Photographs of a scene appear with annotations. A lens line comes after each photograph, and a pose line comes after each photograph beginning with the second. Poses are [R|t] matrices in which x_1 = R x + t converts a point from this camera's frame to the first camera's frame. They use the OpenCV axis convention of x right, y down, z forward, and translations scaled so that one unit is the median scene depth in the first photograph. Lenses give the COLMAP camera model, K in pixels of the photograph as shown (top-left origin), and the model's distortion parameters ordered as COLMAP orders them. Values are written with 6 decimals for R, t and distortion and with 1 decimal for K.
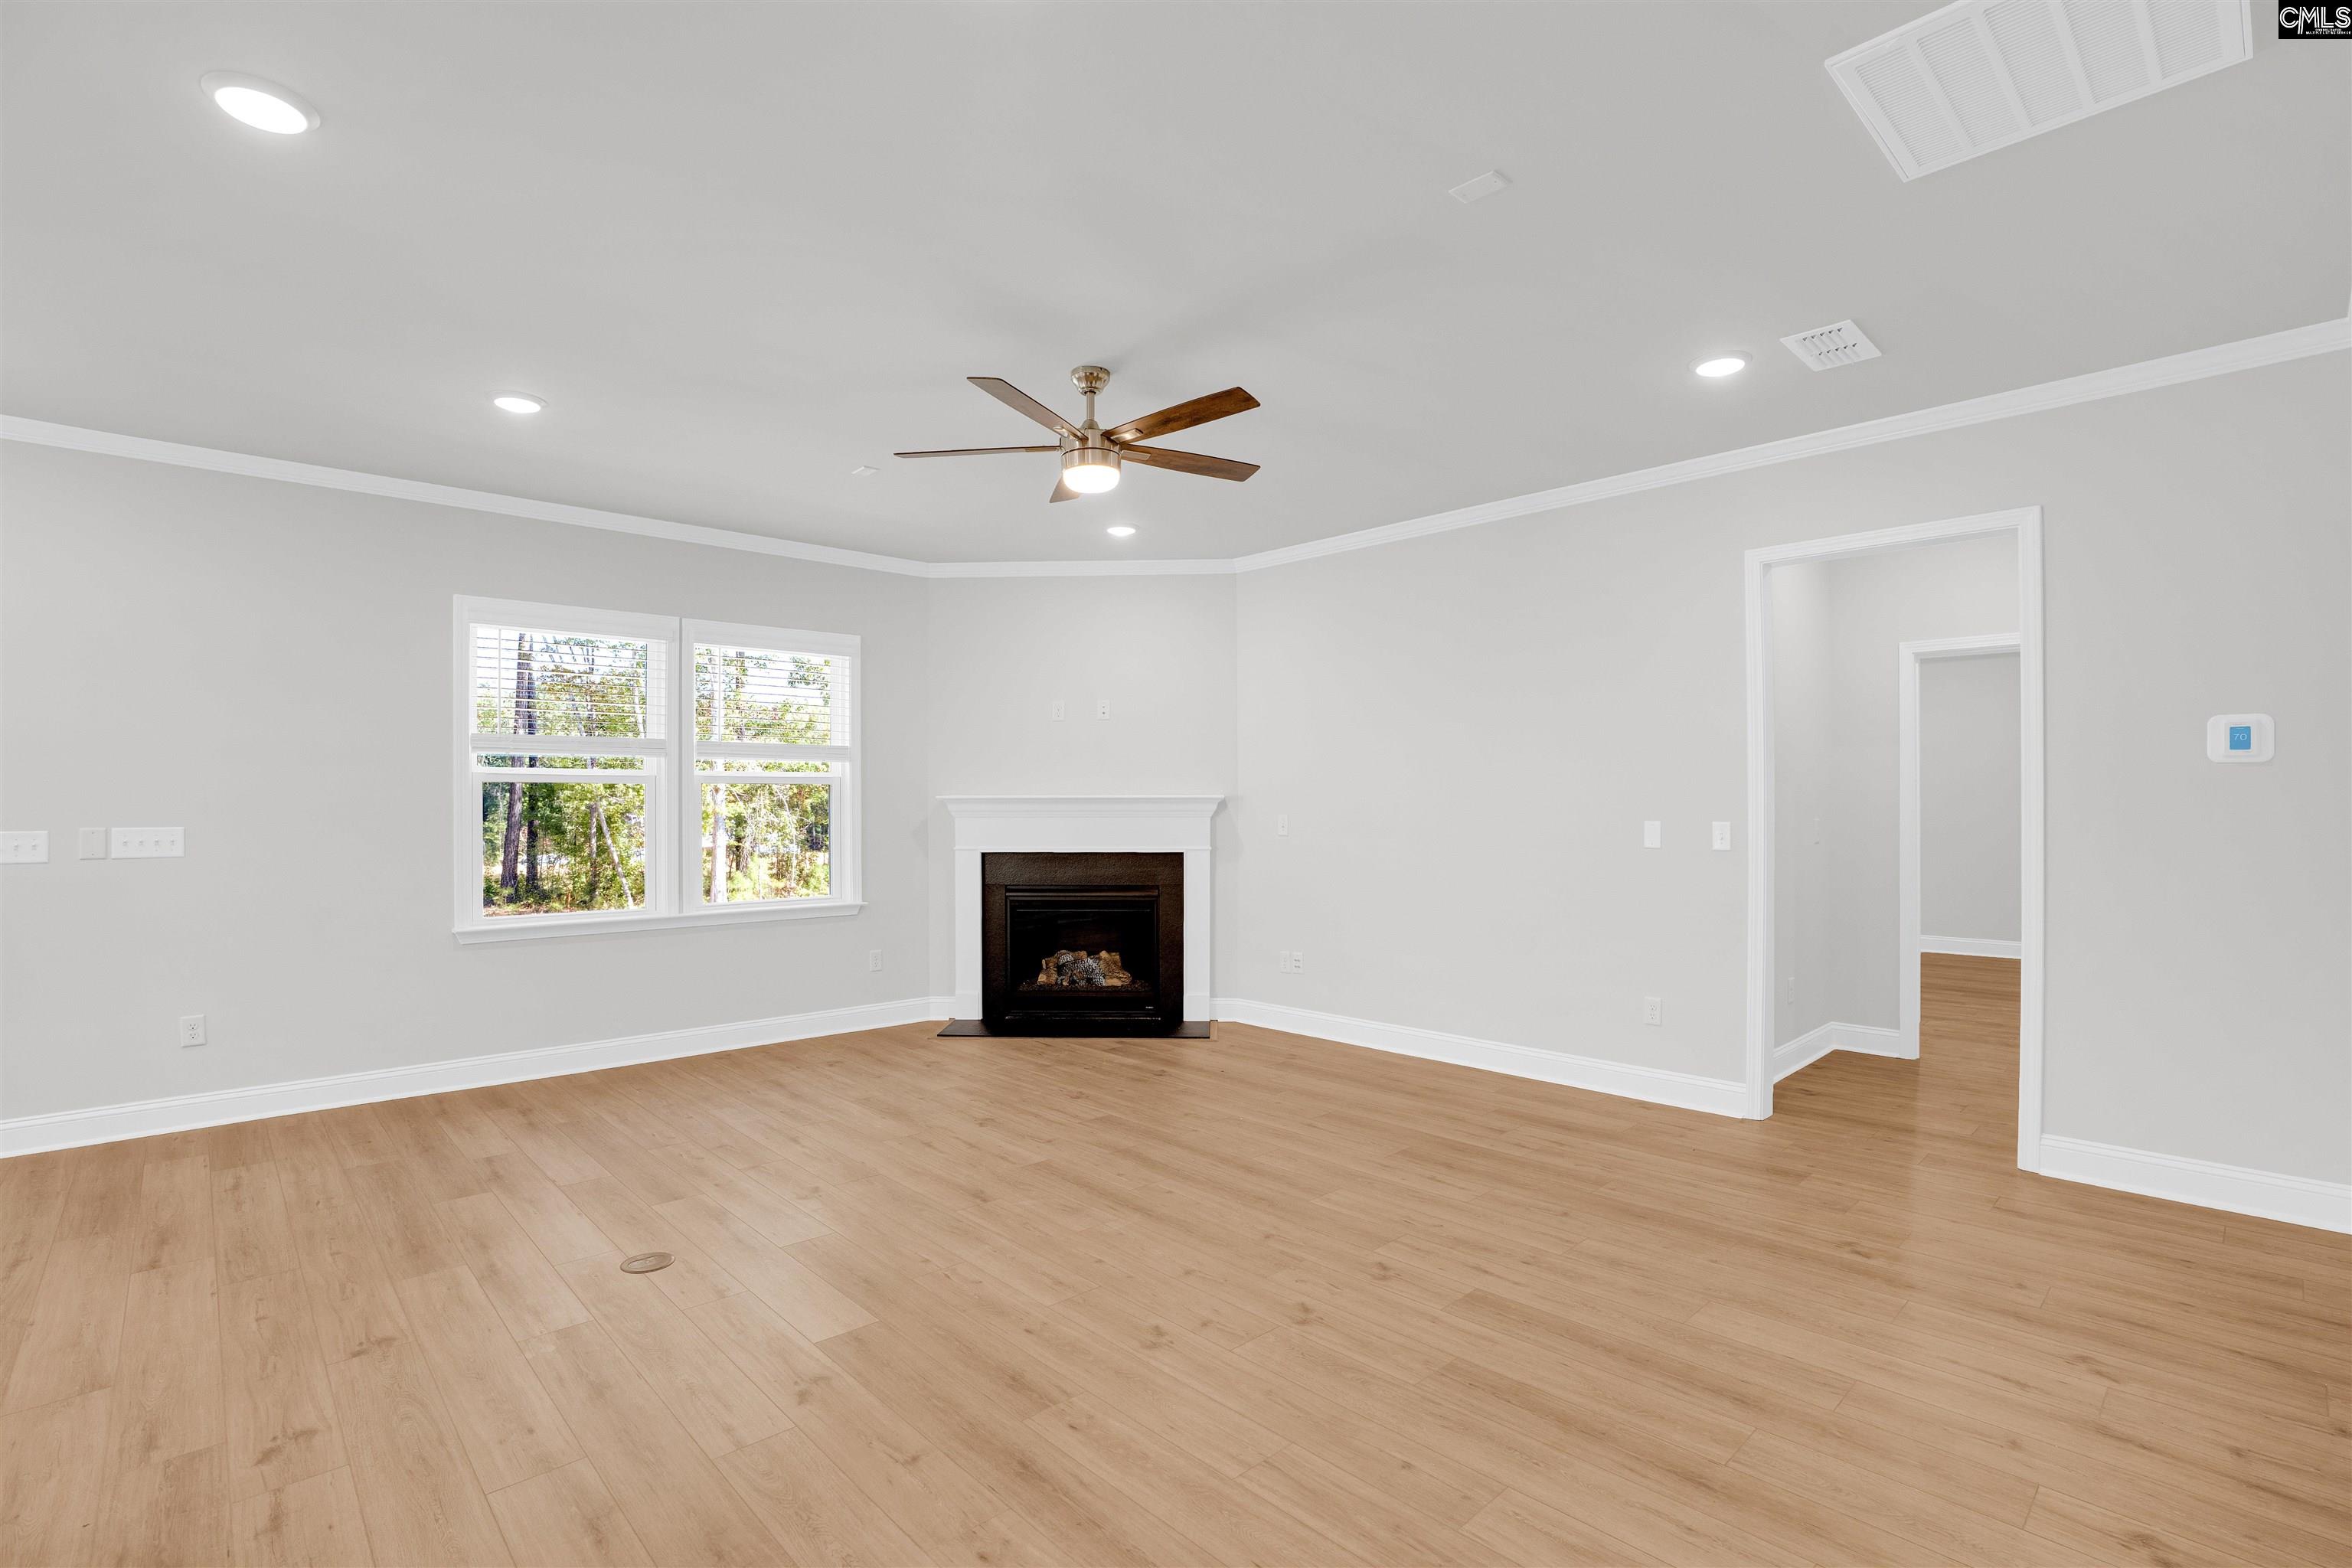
lens RADIAL K [[1102.4, 0, 1182.2], [0, 1102.4, 786.9], [0, 0, 1]] dist [-0.062679, 0.021409]
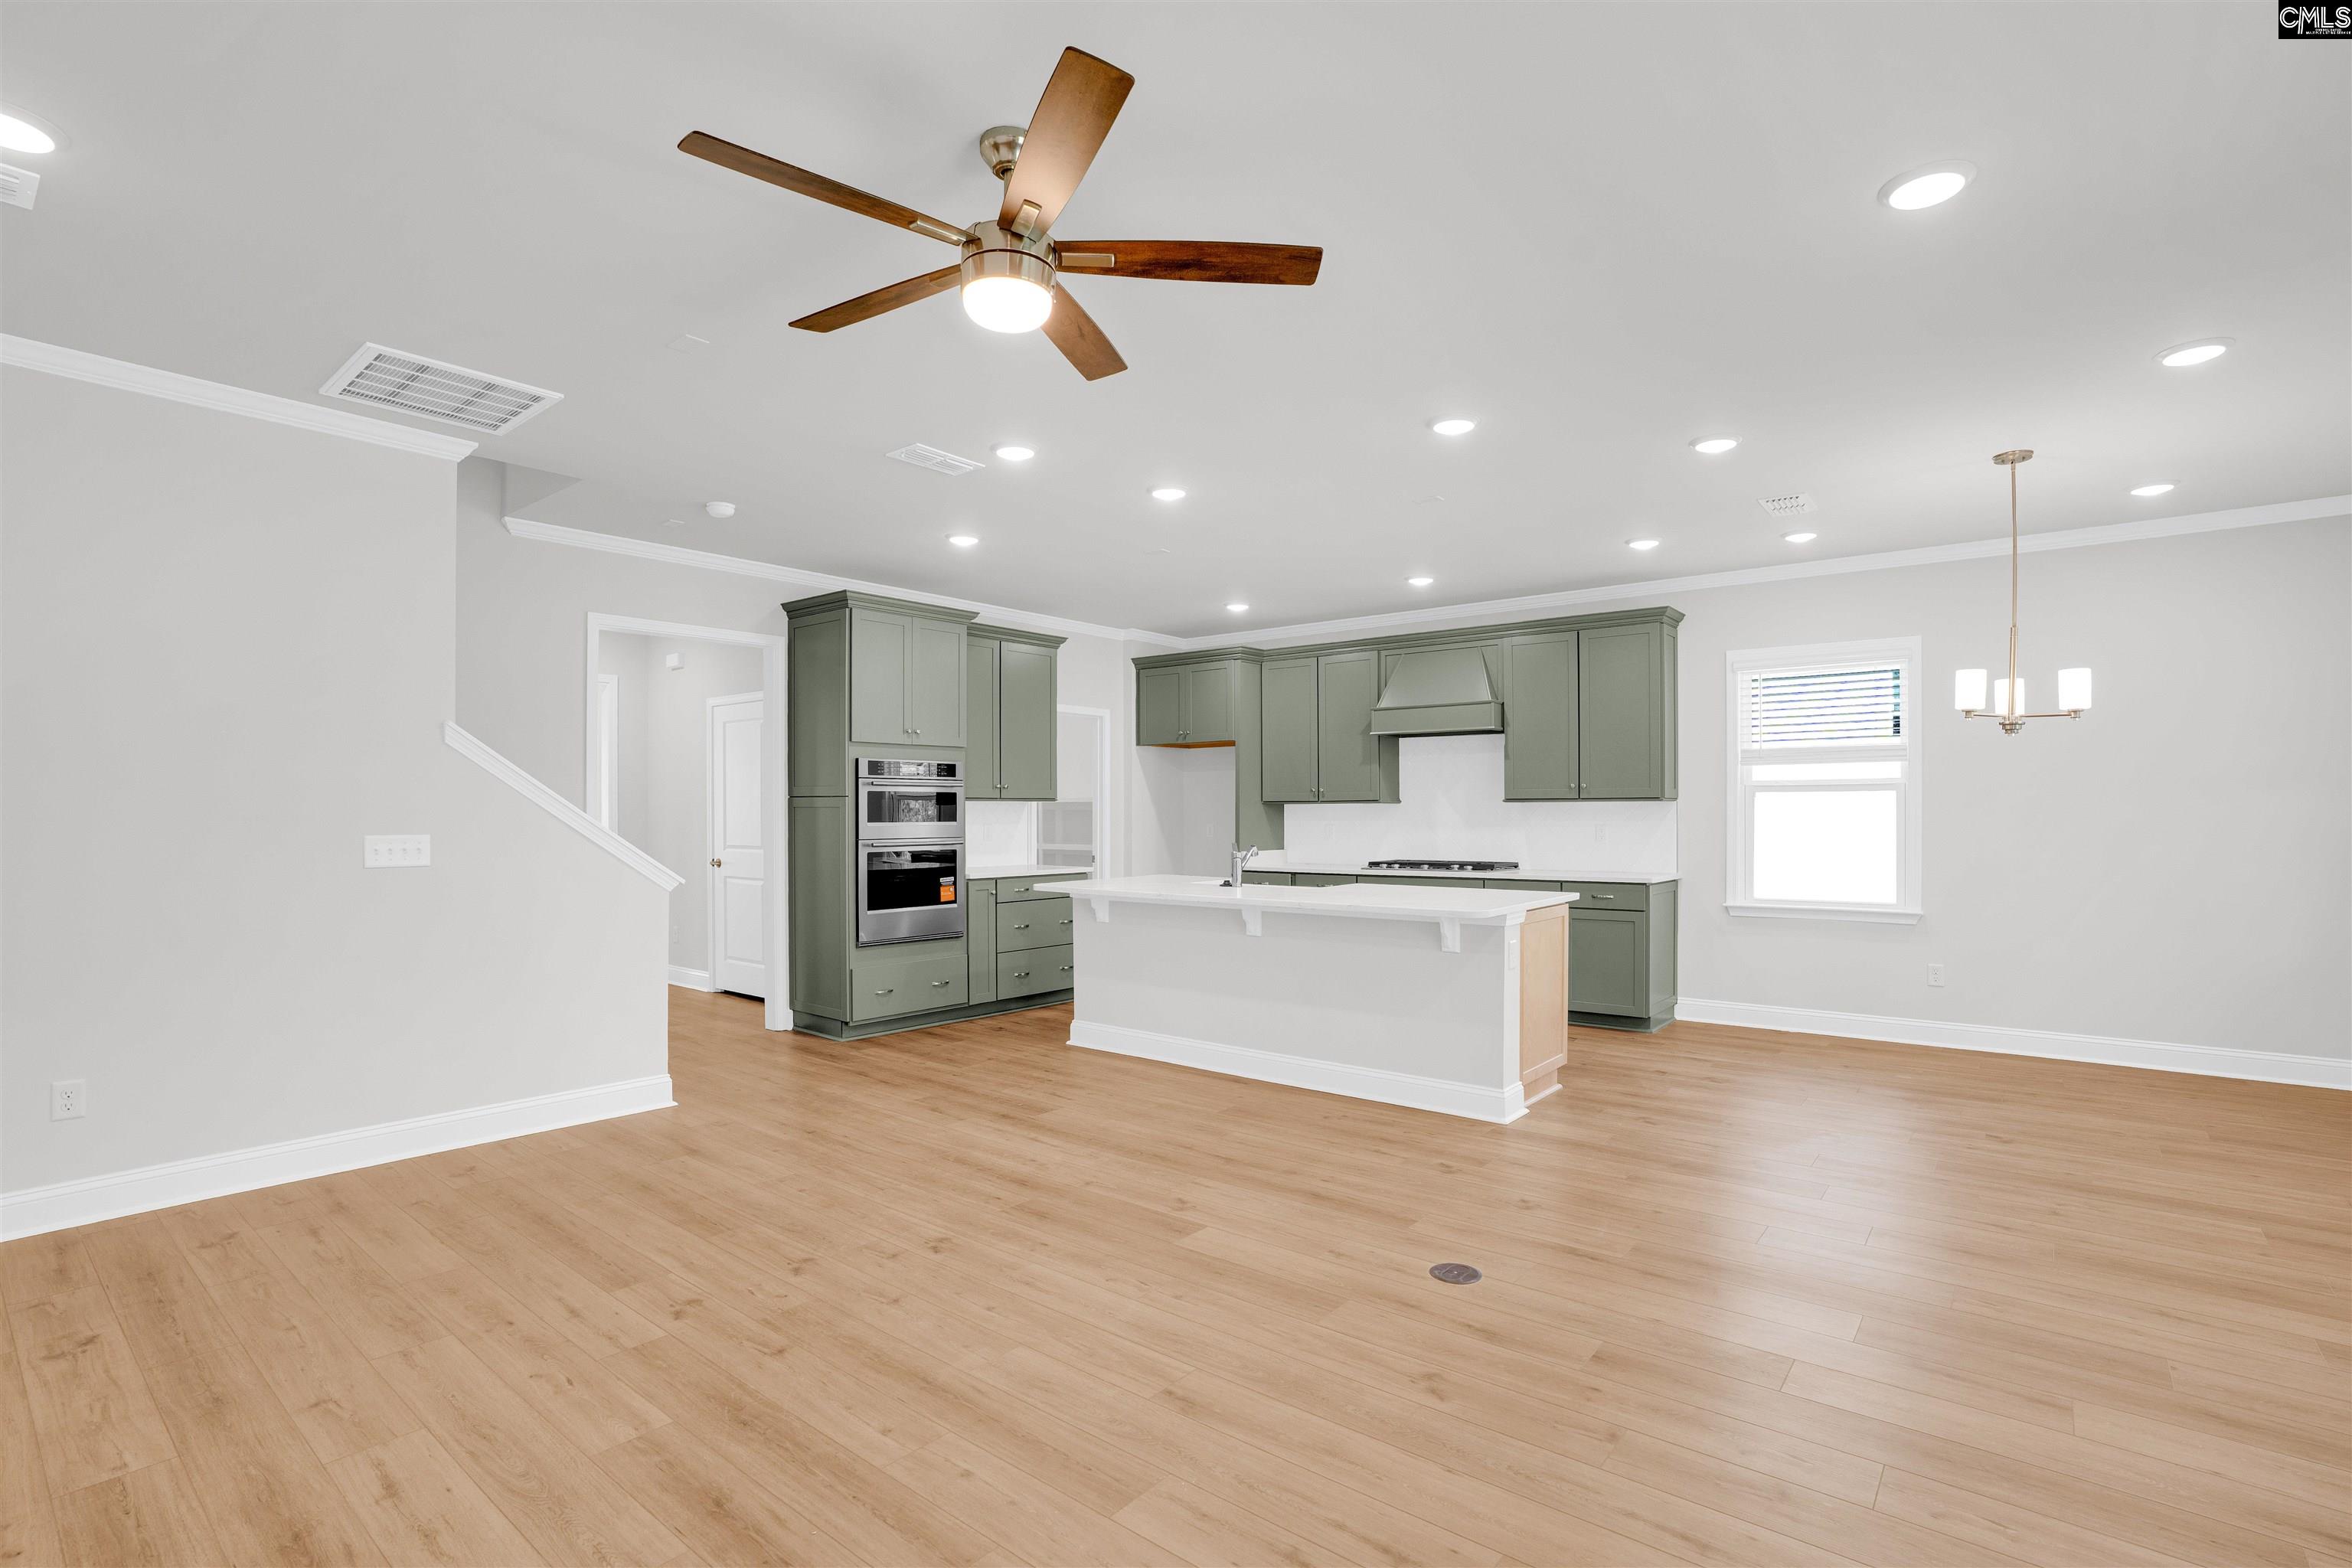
lens RADIAL K [[1083.4, 0, 1173.3], [0, 1083.4, 792.9], [0, 0, 1]] dist [-0.058456, 0.025161]
pose [[-0.992256, 0.002145, -0.124189, -0.102784], [0.005770, 0.999567, -0.028837, 0.024635], [0.124073, -0.029330, -0.991840, 1.668343]]
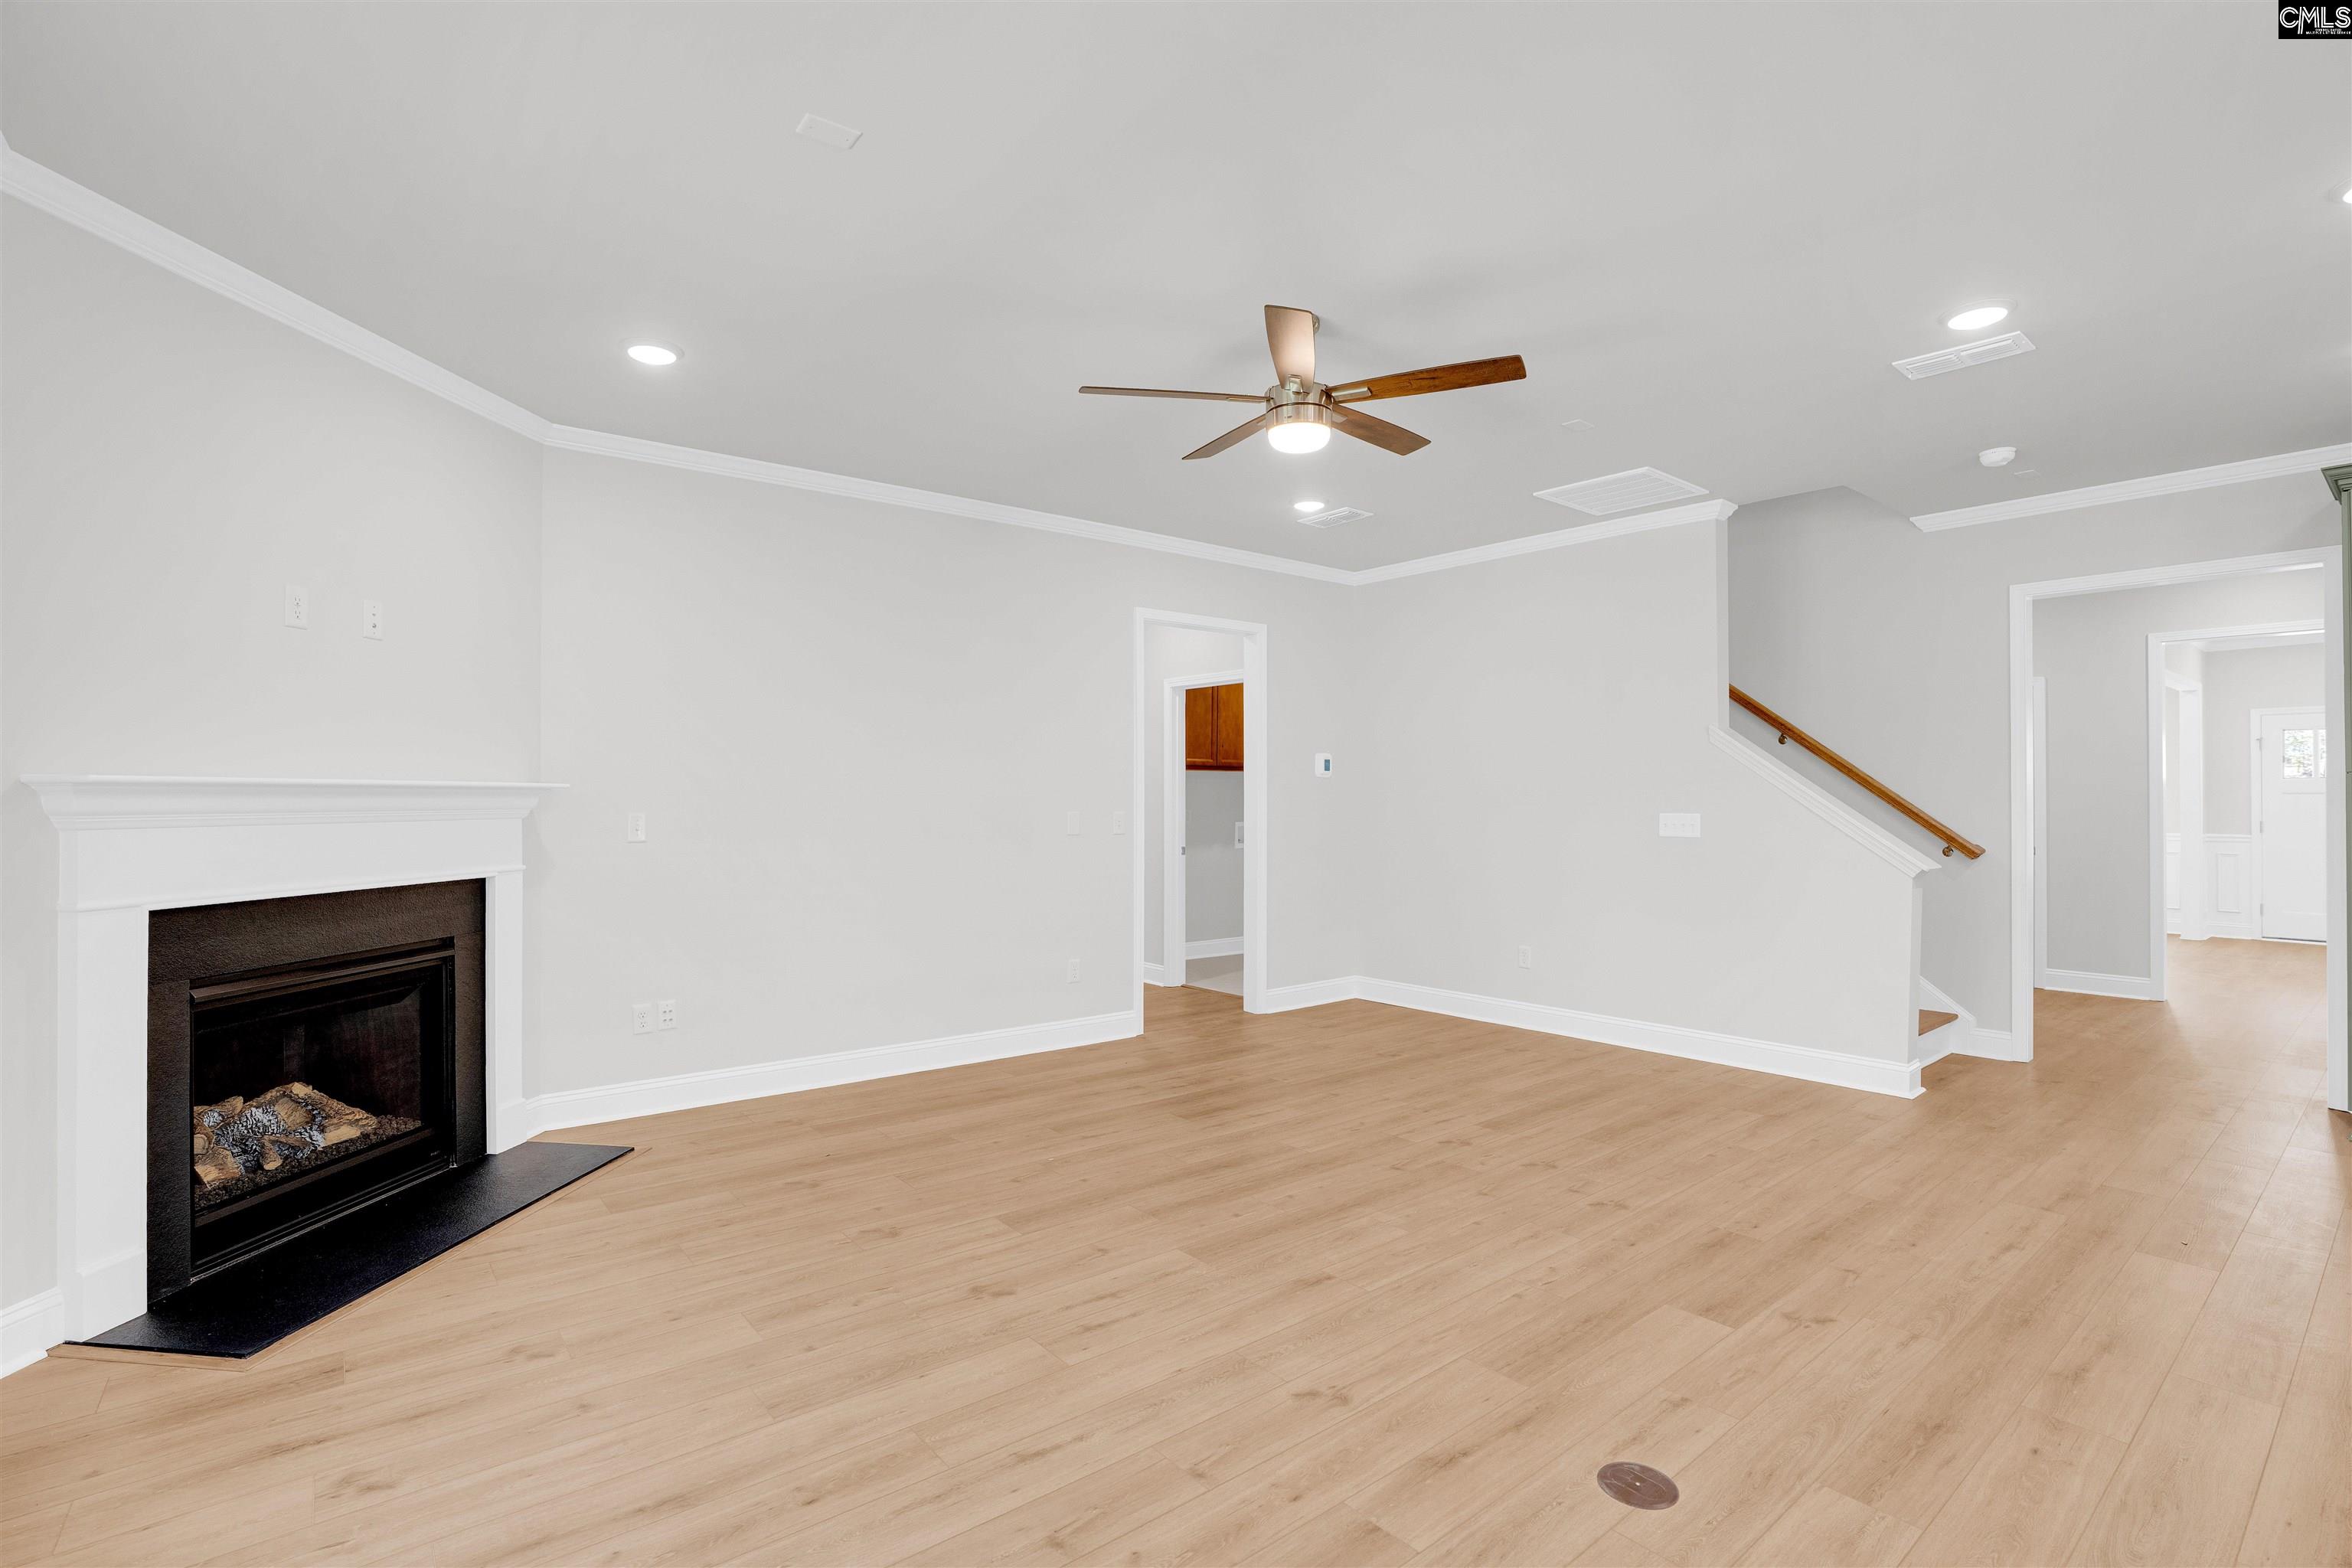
lens RADIAL K [[1102.4, 0, 1182.2], [0, 1102.4, 786.9], [0, 0, 1]] dist [-0.062679, 0.021409]
pose [[0.063938, 0.013978, 0.997856, -1.001886], [-0.015063, 0.999802, -0.013040, 0.025484], [-0.997840, -0.014197, 0.064136, 1.061527]]
